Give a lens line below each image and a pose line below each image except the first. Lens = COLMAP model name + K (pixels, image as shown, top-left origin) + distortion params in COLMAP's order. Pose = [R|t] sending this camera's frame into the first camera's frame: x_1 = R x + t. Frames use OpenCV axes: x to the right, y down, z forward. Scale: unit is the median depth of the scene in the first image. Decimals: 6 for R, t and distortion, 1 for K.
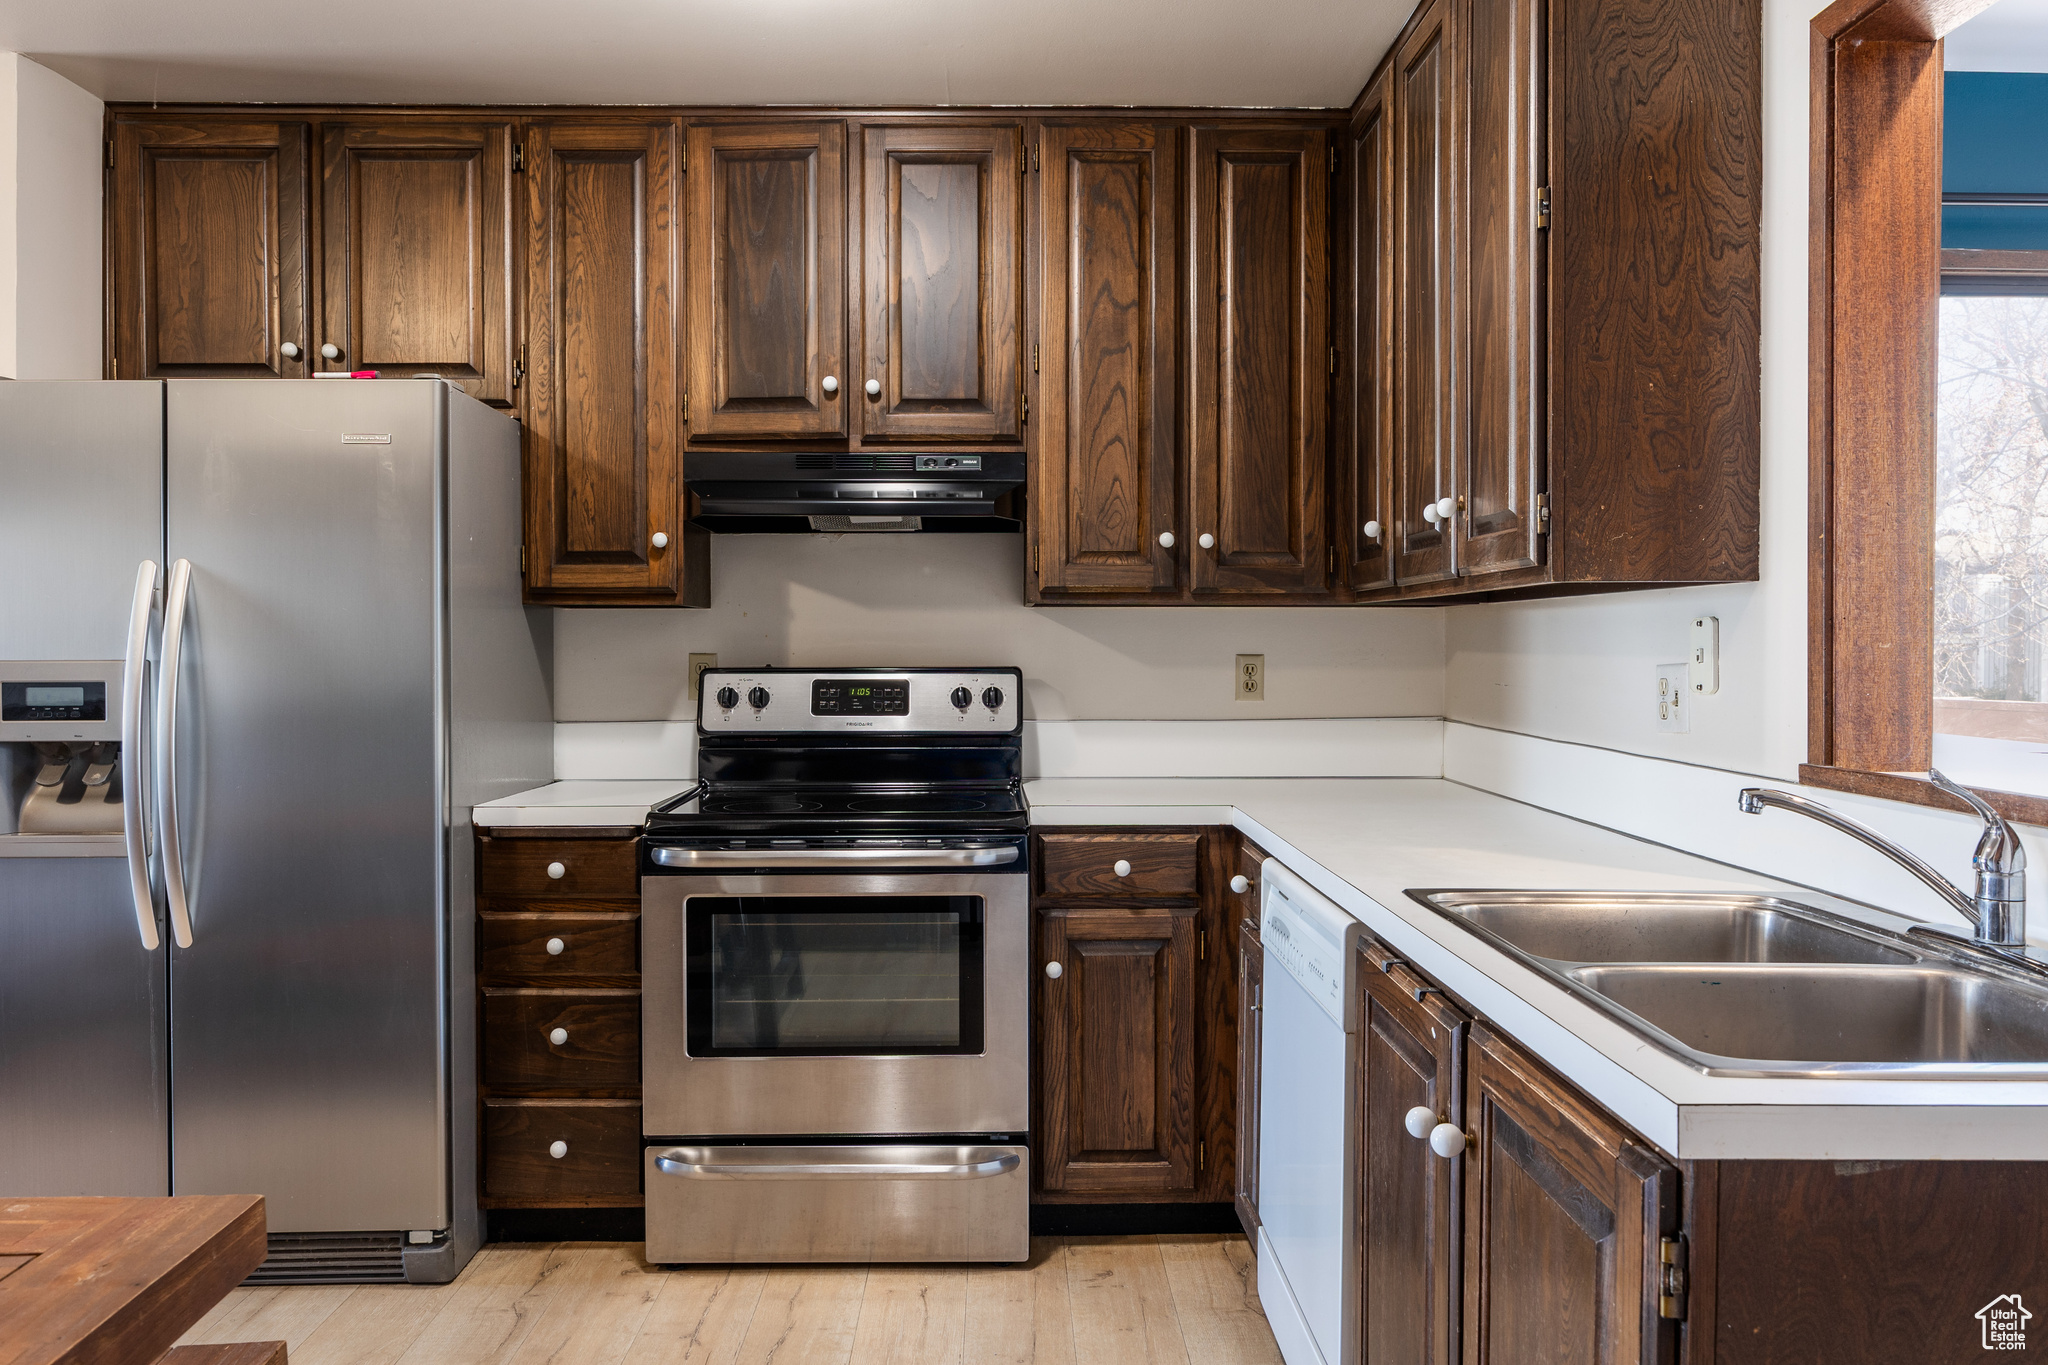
lens RADIAL K [[1477.5, 0, 1026.2], [0, 1477.5, 669.4], [0, 0, 1]] dist [-0.002965, -0.002743]
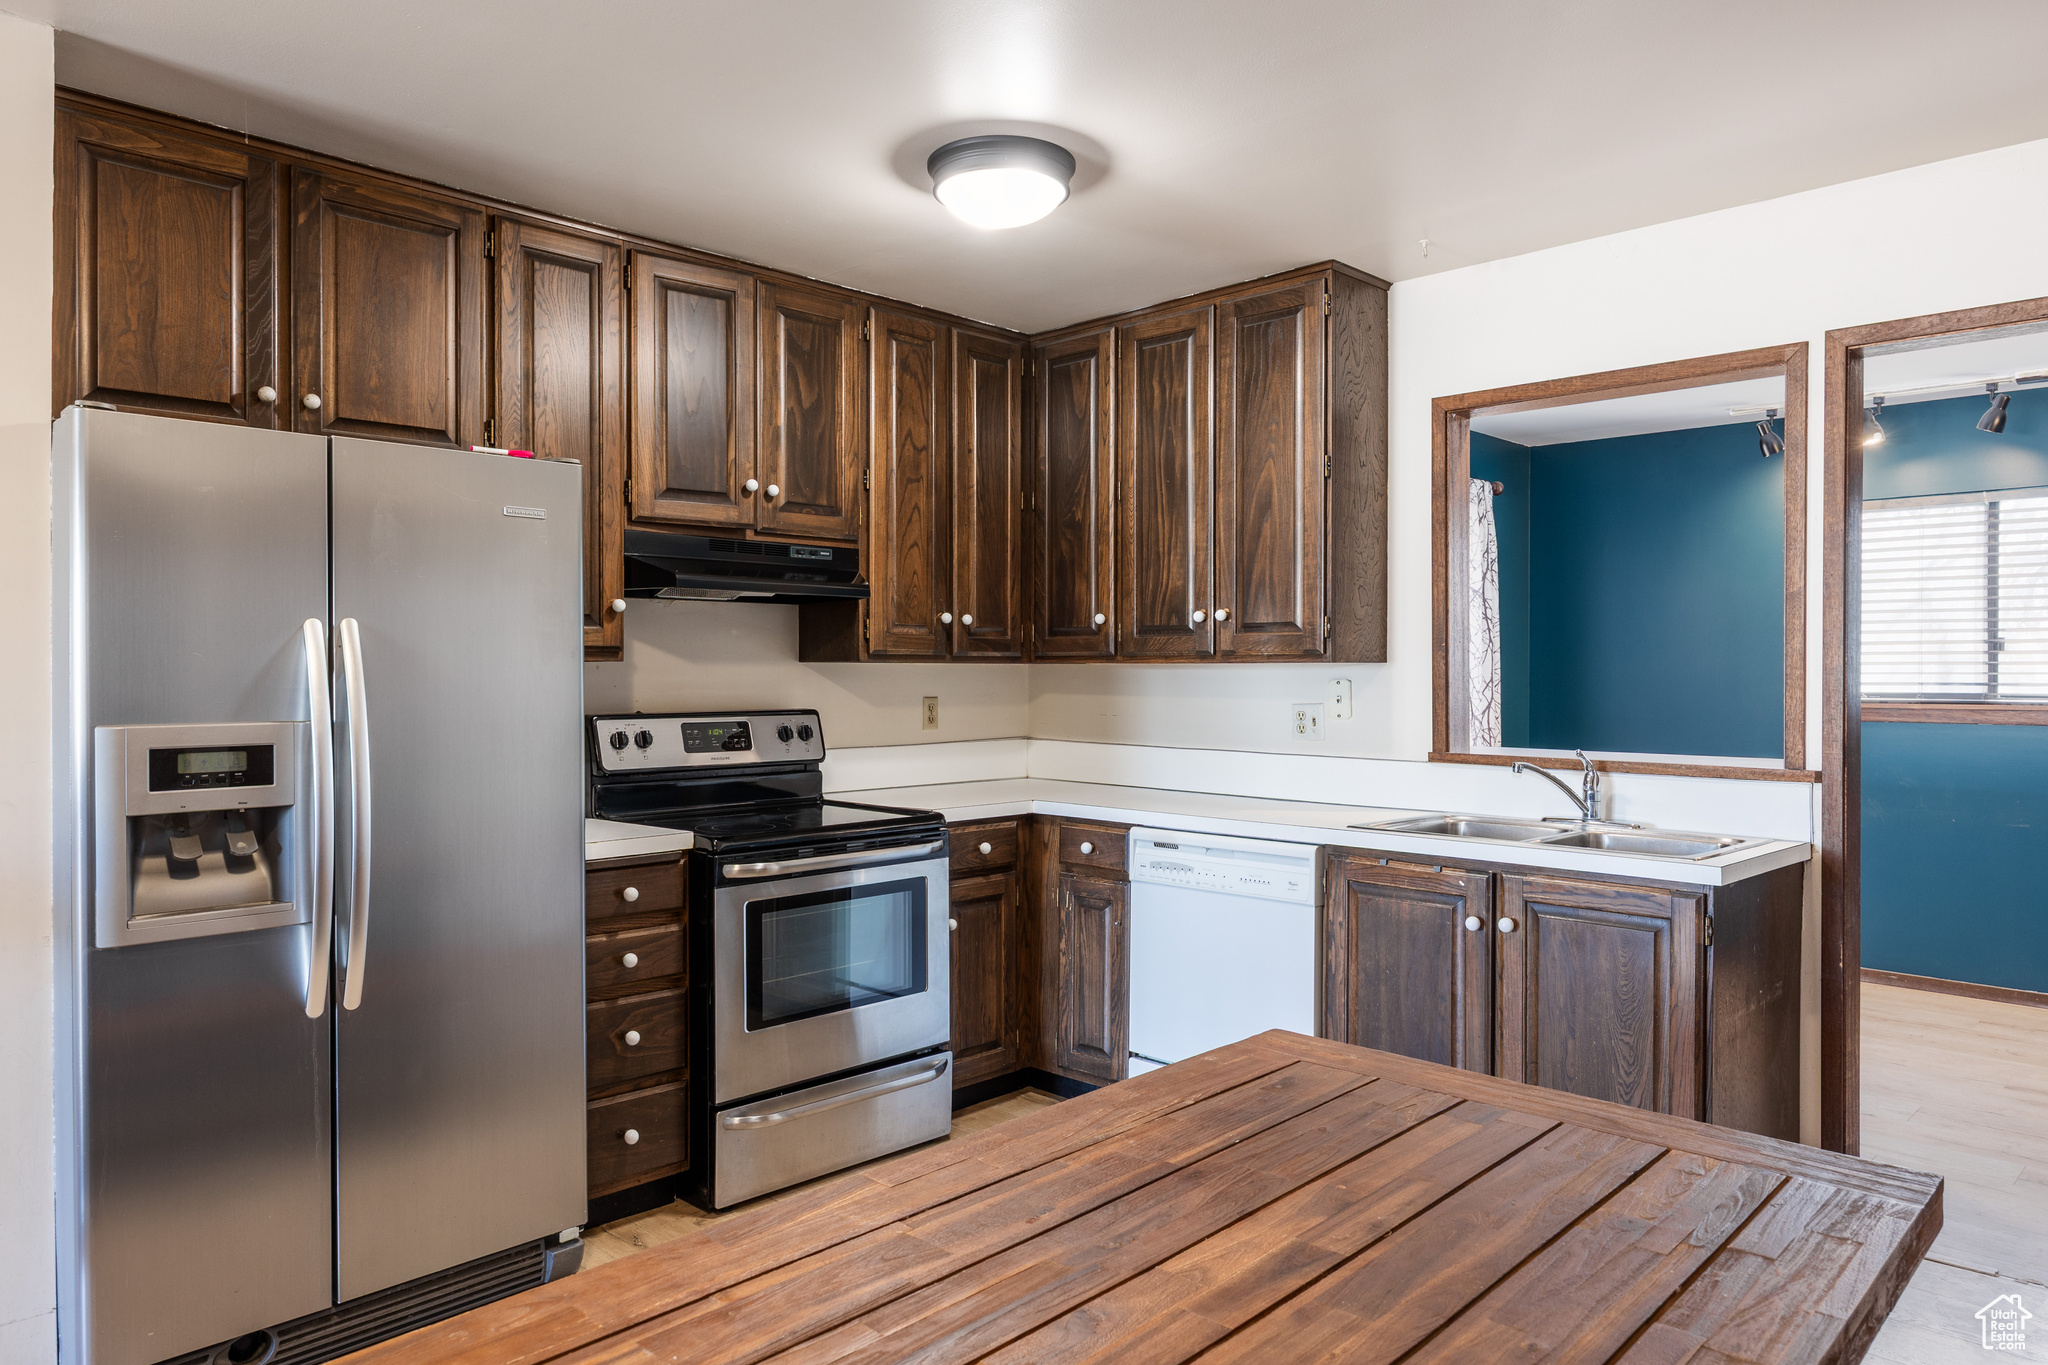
lens RADIAL K [[1357.8, 0, 1021.7], [0, 1357.8, 677.5], [0, 0, 1]] dist [0.003821, -0.000697]
pose [[0.710695, -0.001841, 0.703498, -0.771012], [0.008942, 0.999939, -0.006417, -0.021635], [-0.703443, 0.010851, 0.710669, 0.025359]]
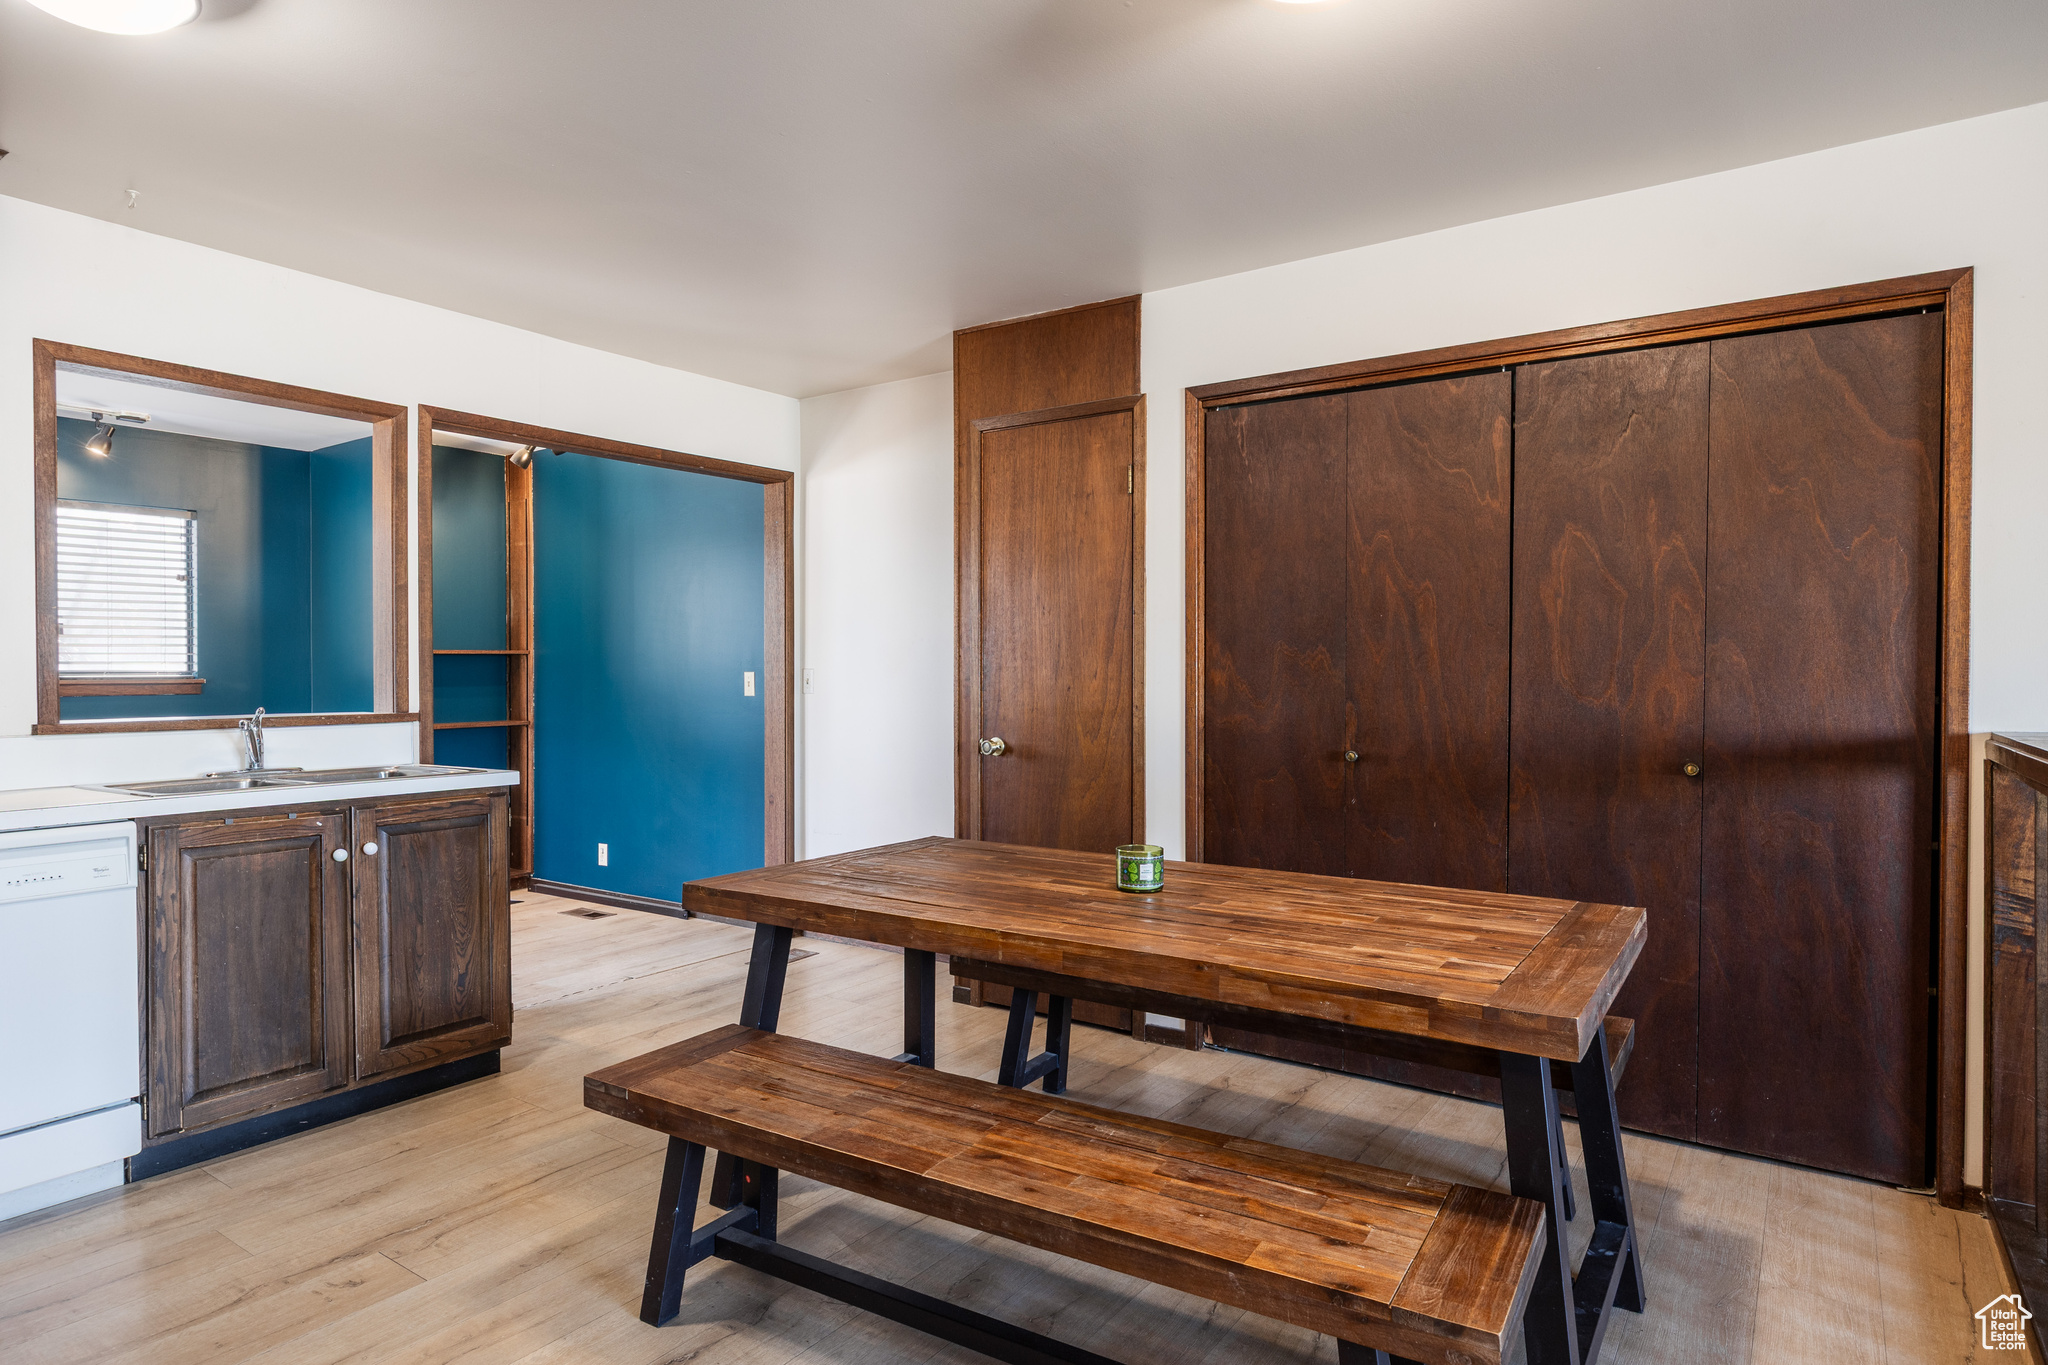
lens RADIAL K [[1172.0, 0, 1015.6], [0, 1172.0, 684.0], [0, 0, 1]] dist [0.001865, -0.002007]
pose [[-0.819372, -0.003533, 0.573252, -0.863197], [0.012545, 0.999631, 0.024091, -0.006131], [-0.573126, 0.026931, -0.819025, 0.939659]]
